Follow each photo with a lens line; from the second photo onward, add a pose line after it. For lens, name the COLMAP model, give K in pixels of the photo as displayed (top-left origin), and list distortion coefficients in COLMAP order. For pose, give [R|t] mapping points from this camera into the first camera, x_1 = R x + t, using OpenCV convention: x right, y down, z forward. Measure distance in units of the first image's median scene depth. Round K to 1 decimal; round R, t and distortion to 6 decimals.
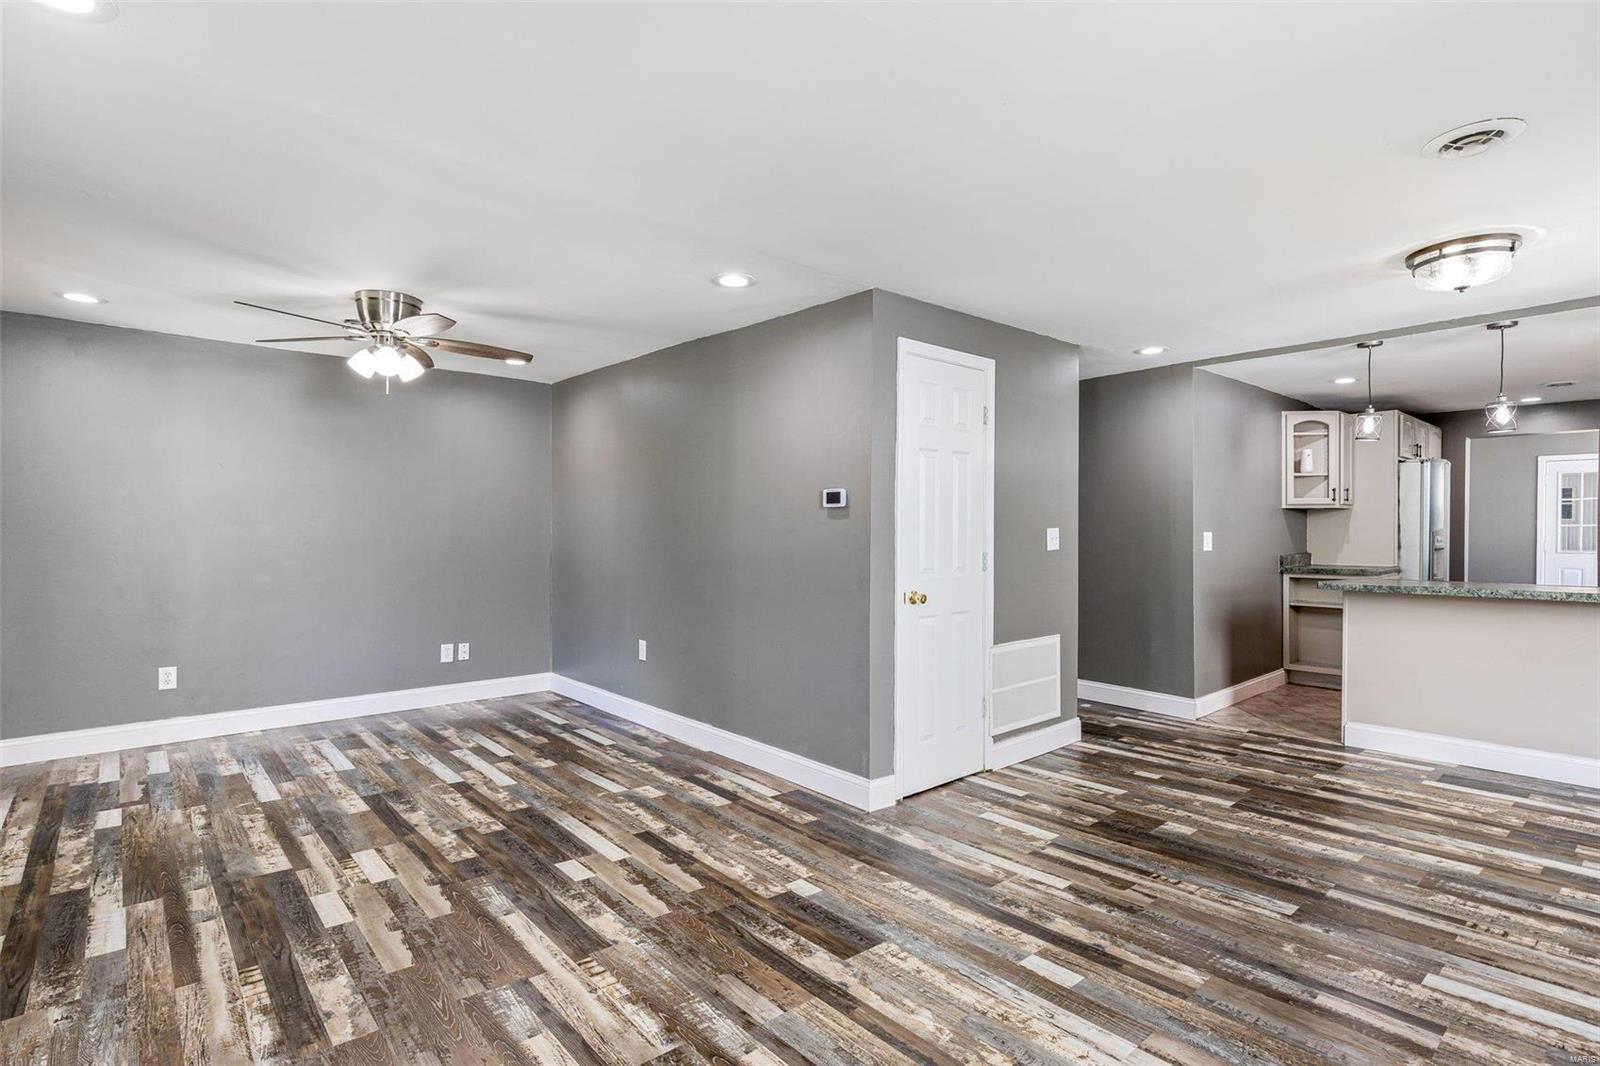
lens RADIAL K [[781.3, 0, 800.0], [0, 781.3, 533.0], [0, 0, 1]] dist [-0.000653, -0.000263]
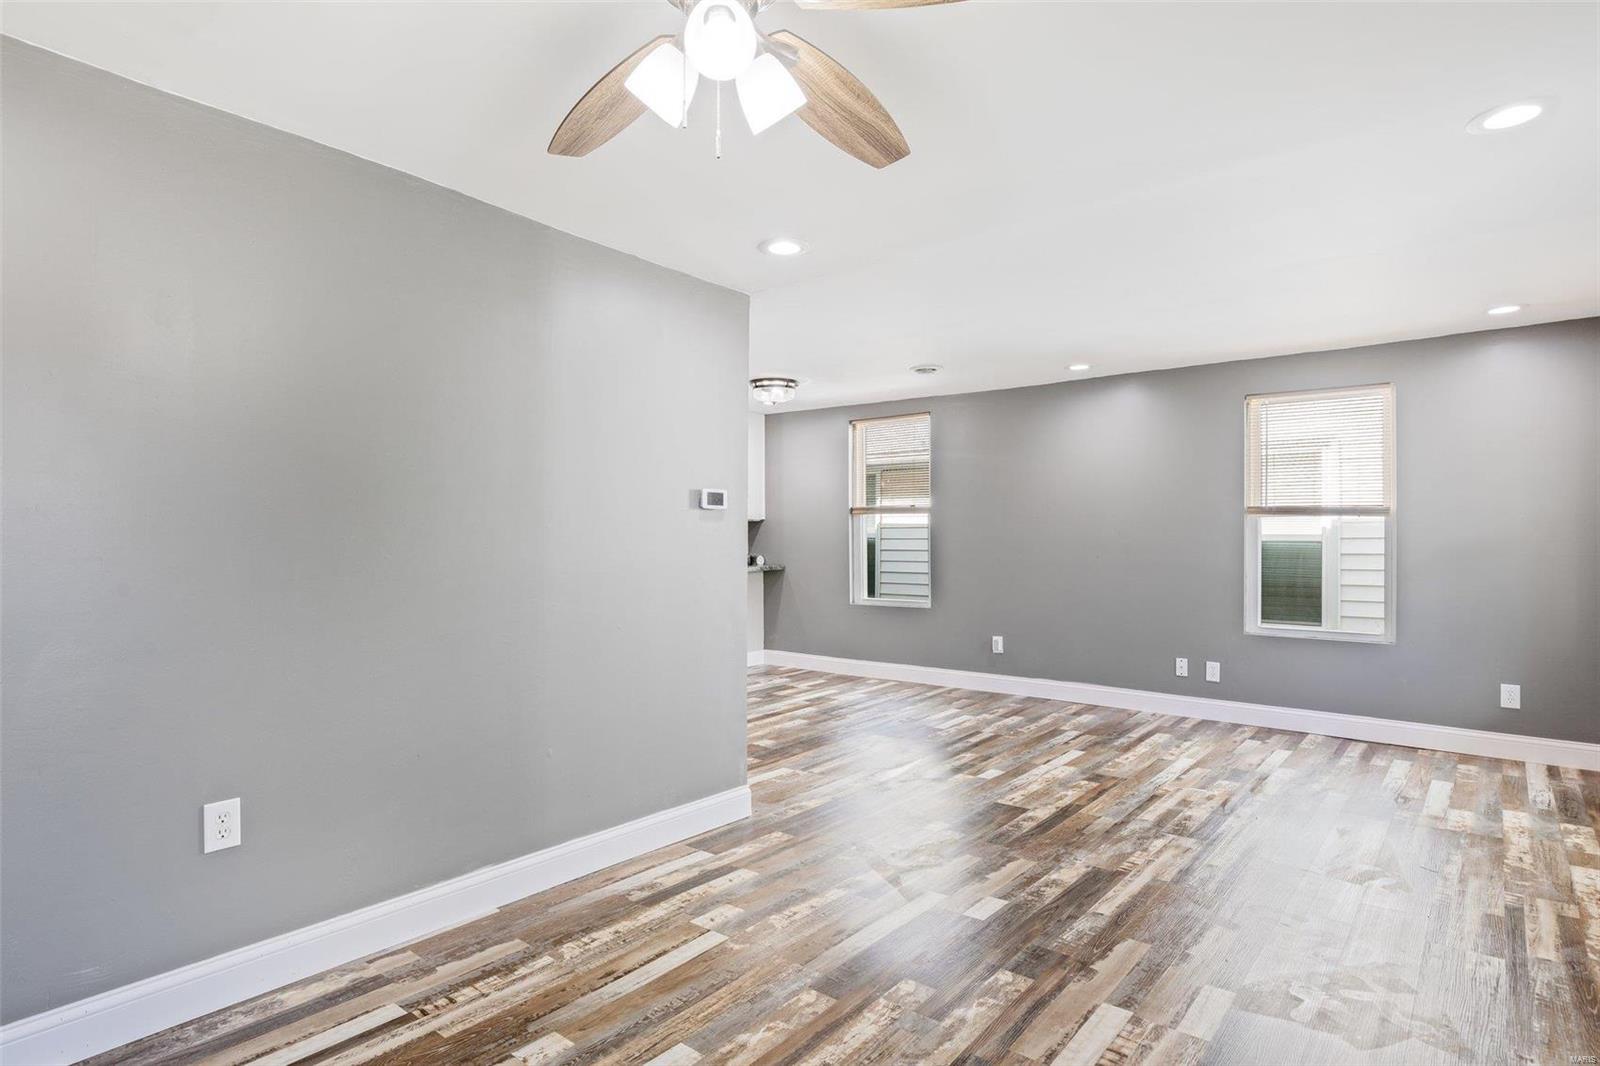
lens RADIAL K [[842.7, 0, 800.0], [0, 842.7, 533.0], [0, 0, 1]] dist [-0.003880, -0.000747]
pose [[-0.156214, 0.003966, 0.987715, -1.131943], [0.005501, 0.999980, -0.003145, -0.002255], [-0.987708, 0.004942, -0.156233, 1.262747]]
